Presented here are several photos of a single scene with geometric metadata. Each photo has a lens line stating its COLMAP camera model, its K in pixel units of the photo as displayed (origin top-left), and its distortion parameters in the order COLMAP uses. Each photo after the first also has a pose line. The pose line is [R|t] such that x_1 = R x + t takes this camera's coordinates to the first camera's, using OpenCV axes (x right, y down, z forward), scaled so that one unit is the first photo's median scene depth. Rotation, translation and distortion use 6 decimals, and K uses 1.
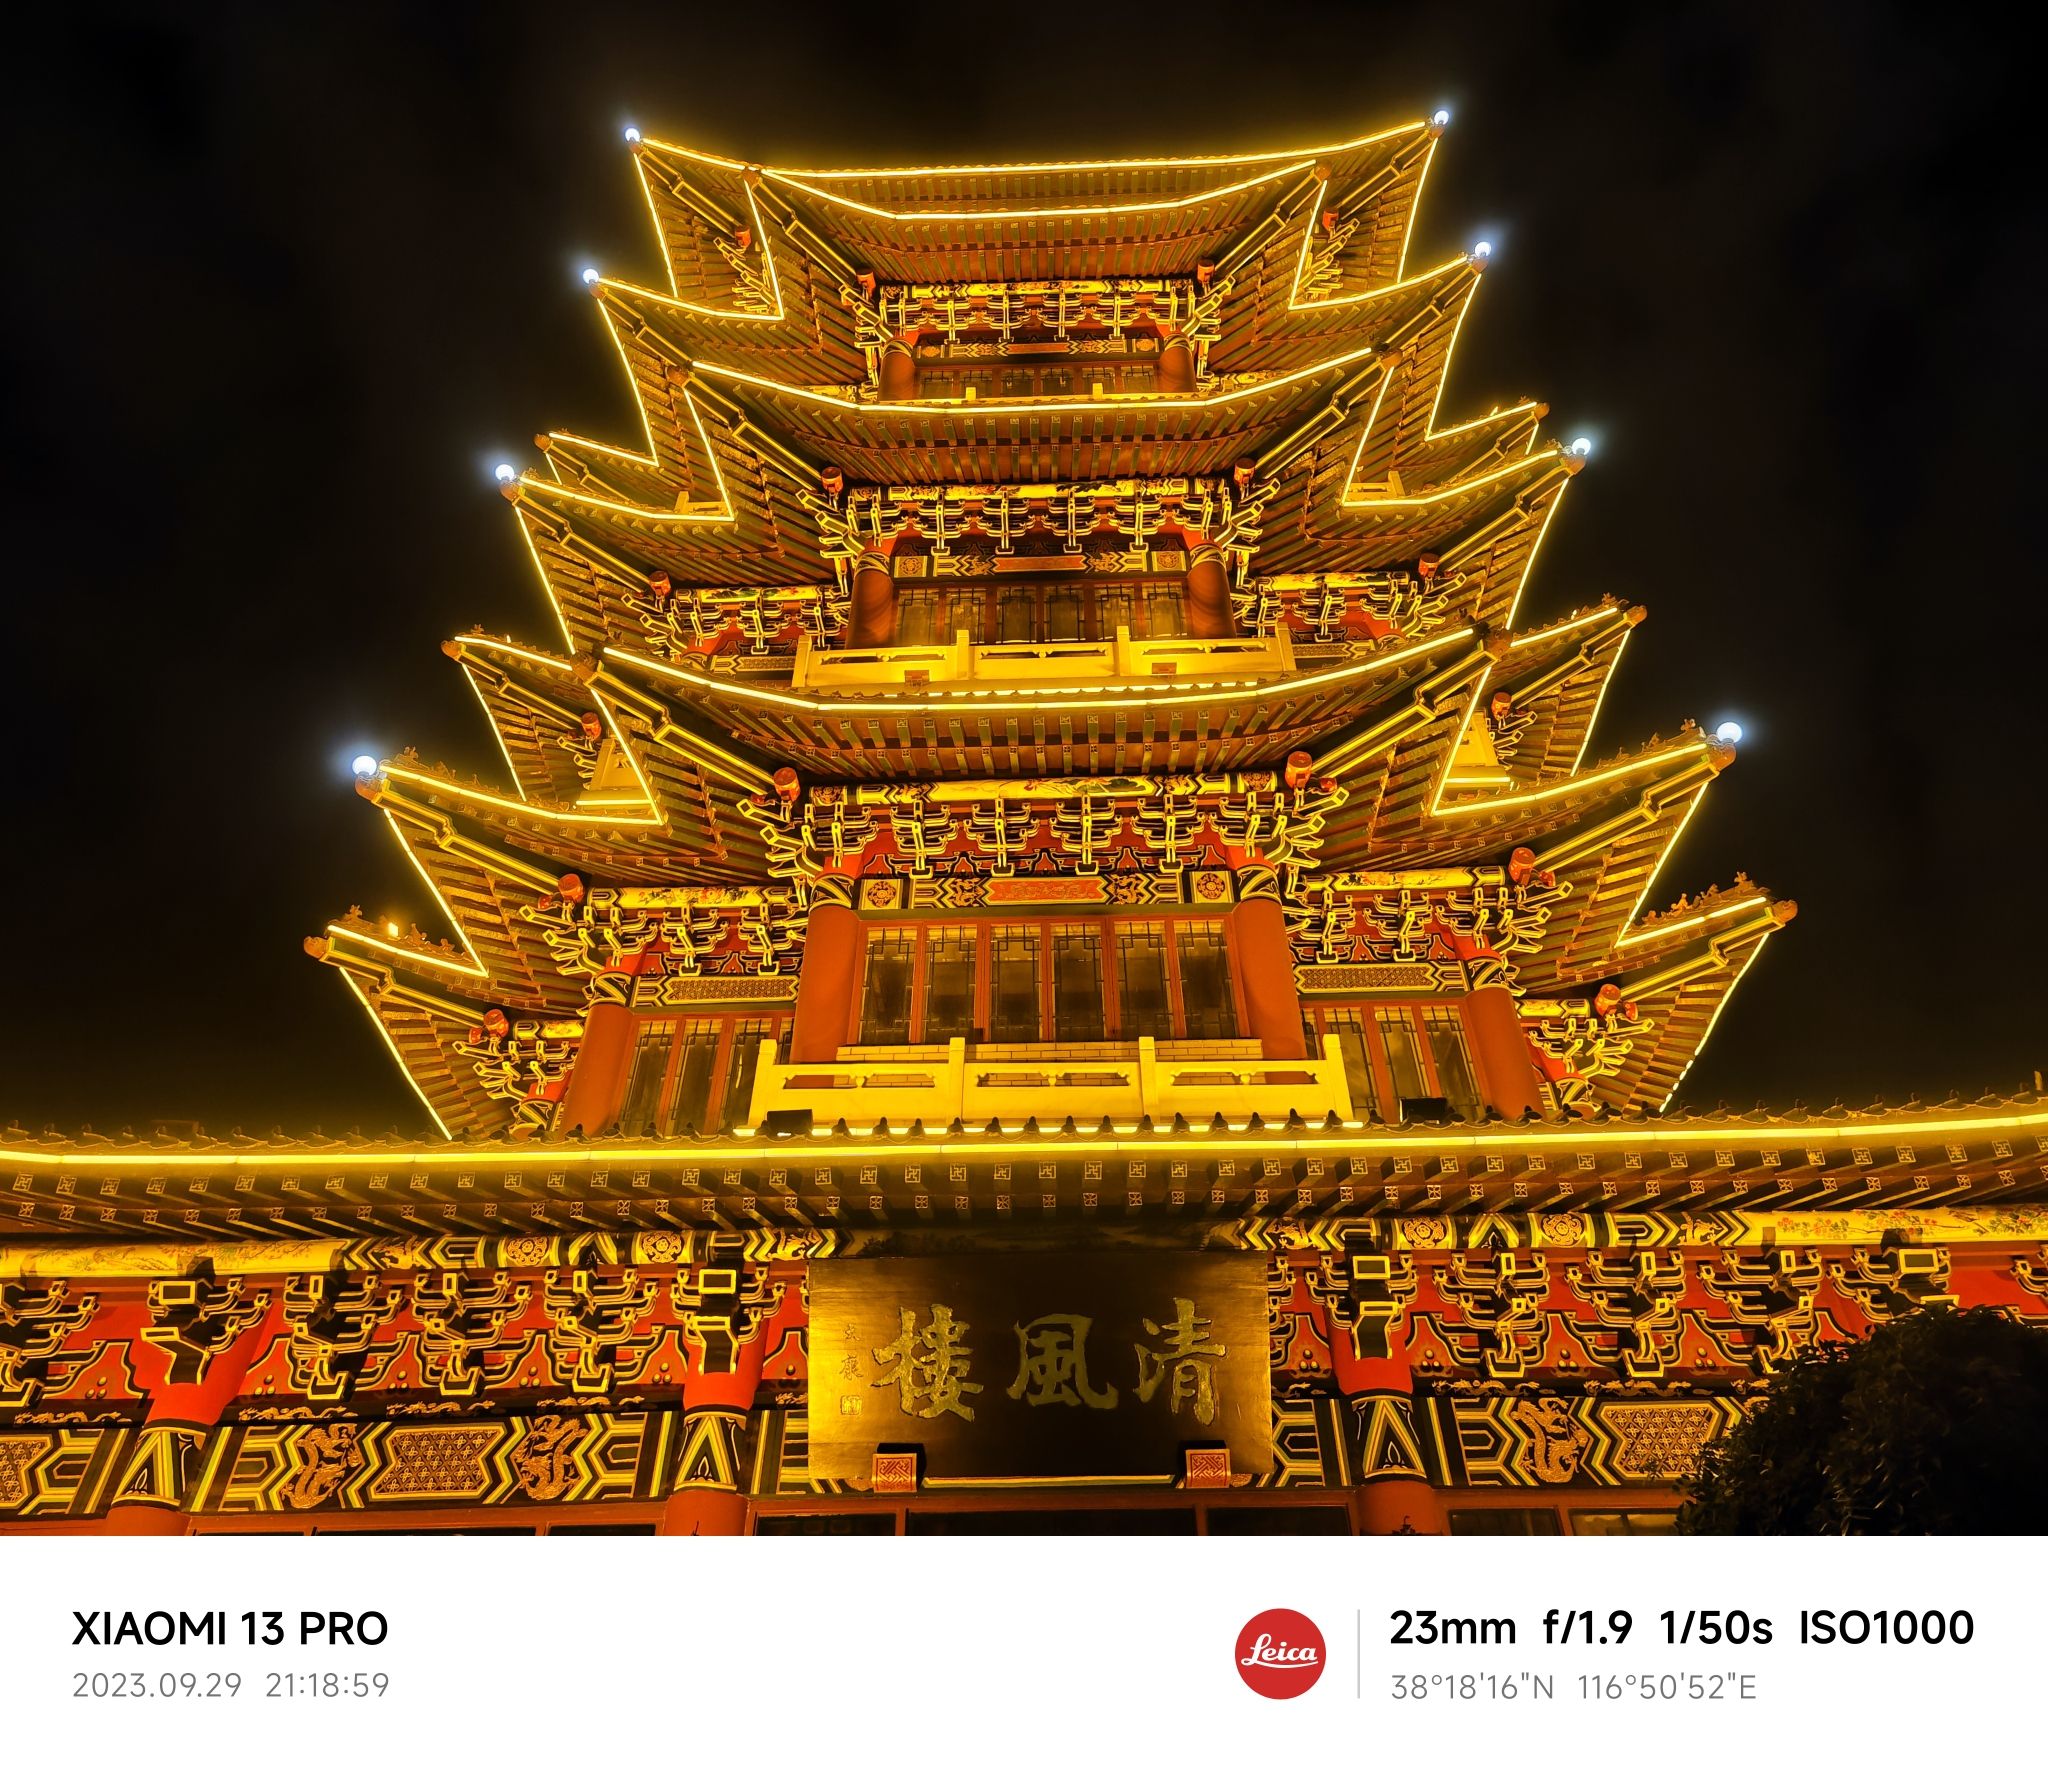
lens RADIAL K [[1383.2, 0, 1041.8], [0, 1383.2, 750.4], [0, 0, 1]] dist [0.019100, 0.003067]
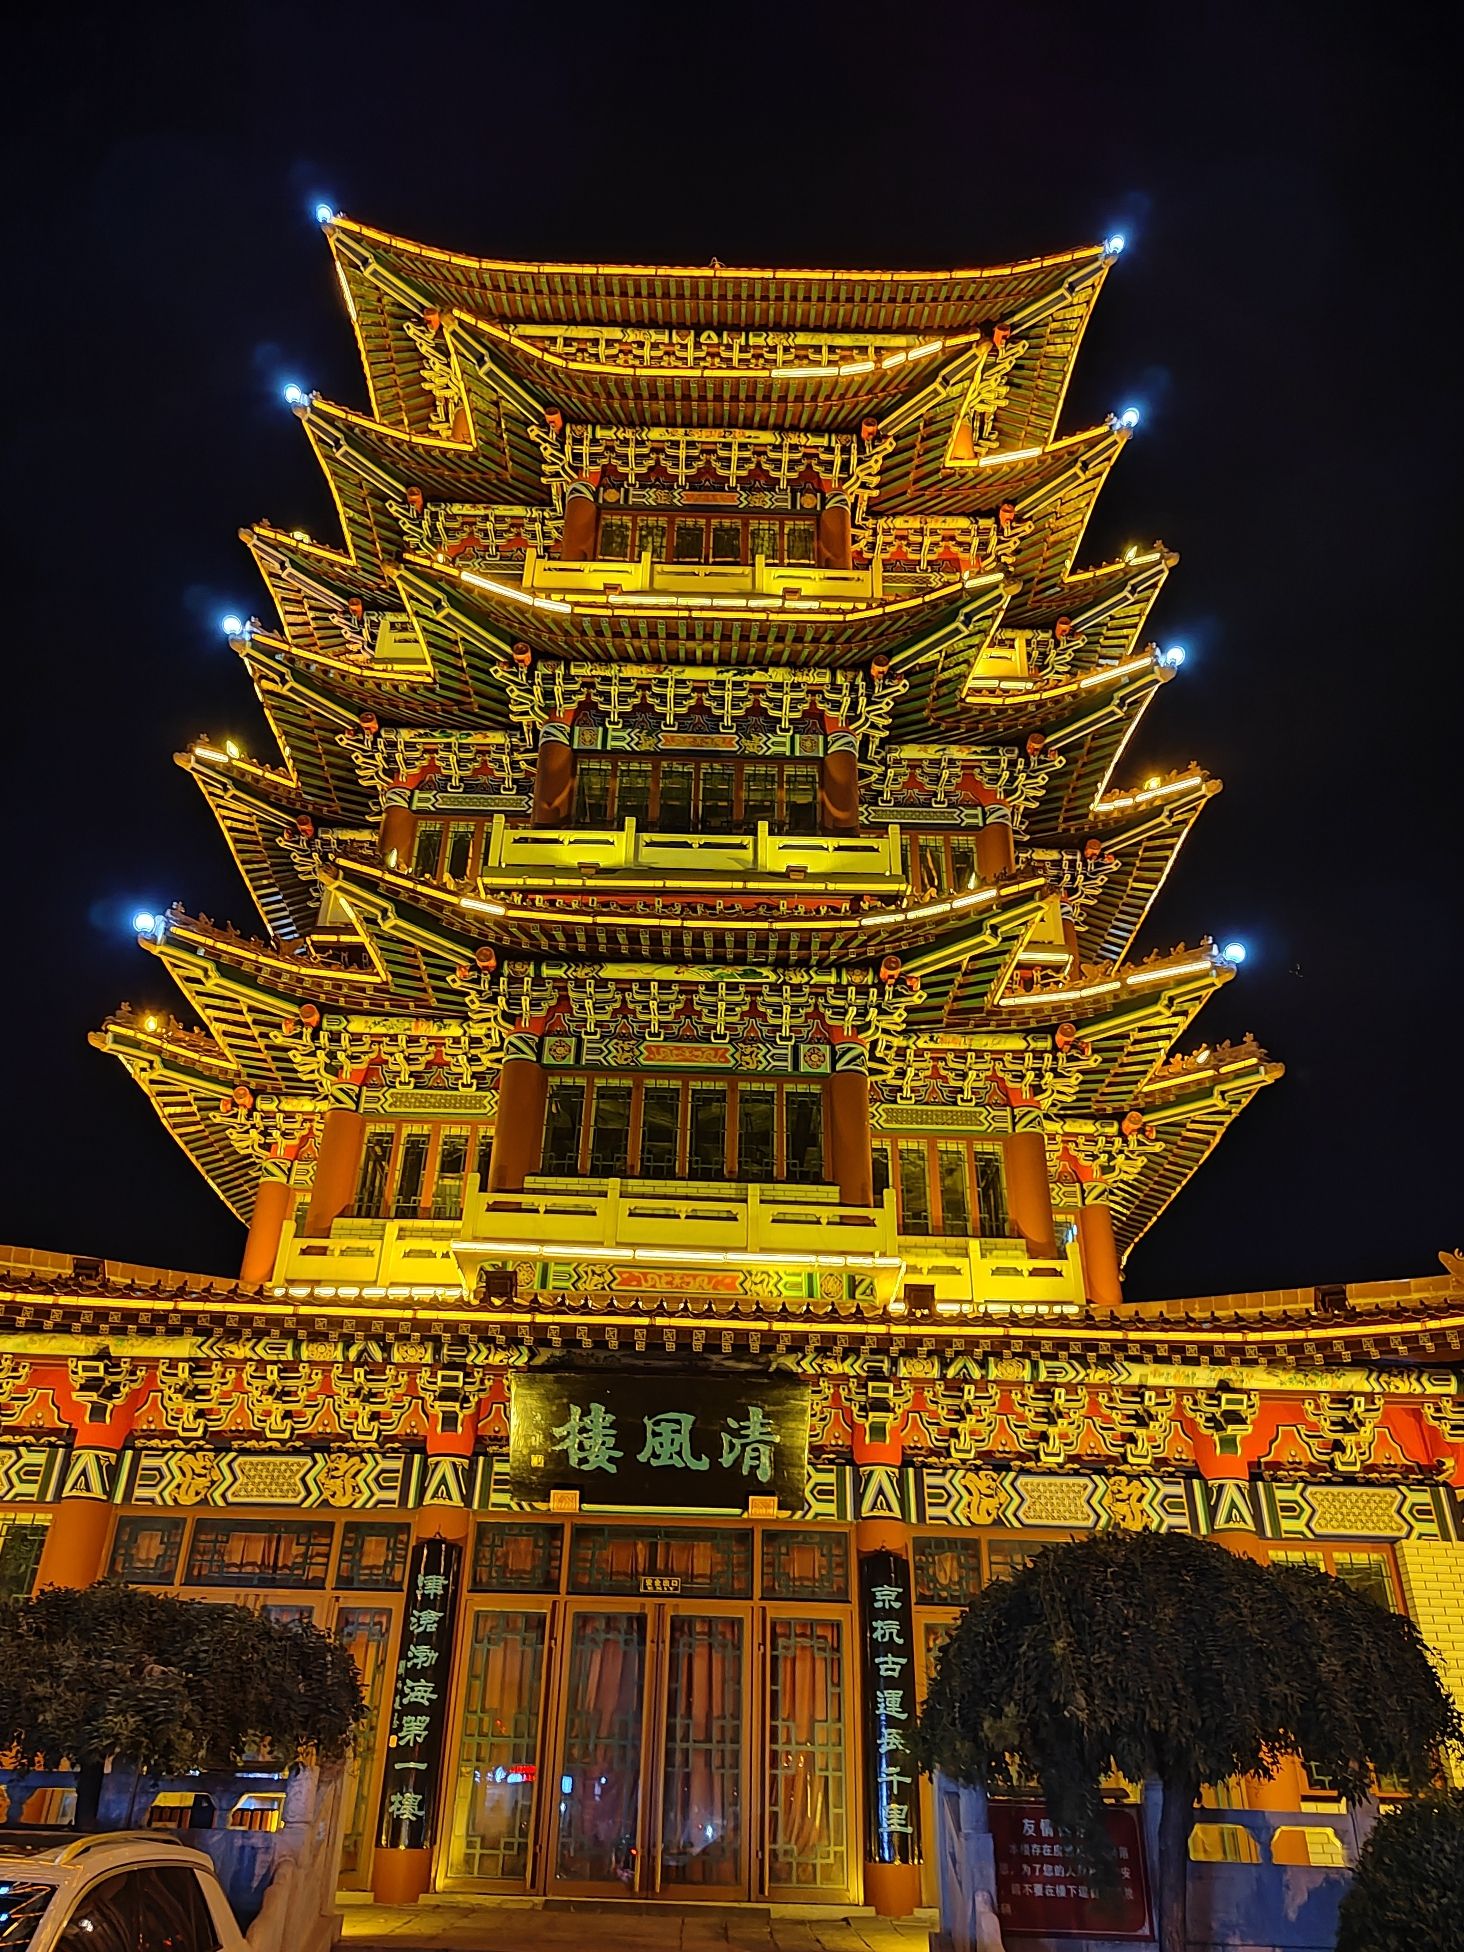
lens RADIAL K [[1416.4, 0, 725.8], [0, 1416.4, 986.2], [0, 0, 1]] dist [0.036604, -0.002644]
pose [[0.998490, 0.050621, 0.021342, 0.007678], [-0.054154, 0.972289, 0.227423, -0.257104], [-0.009238, -0.228235, 0.973562, -0.265363]]
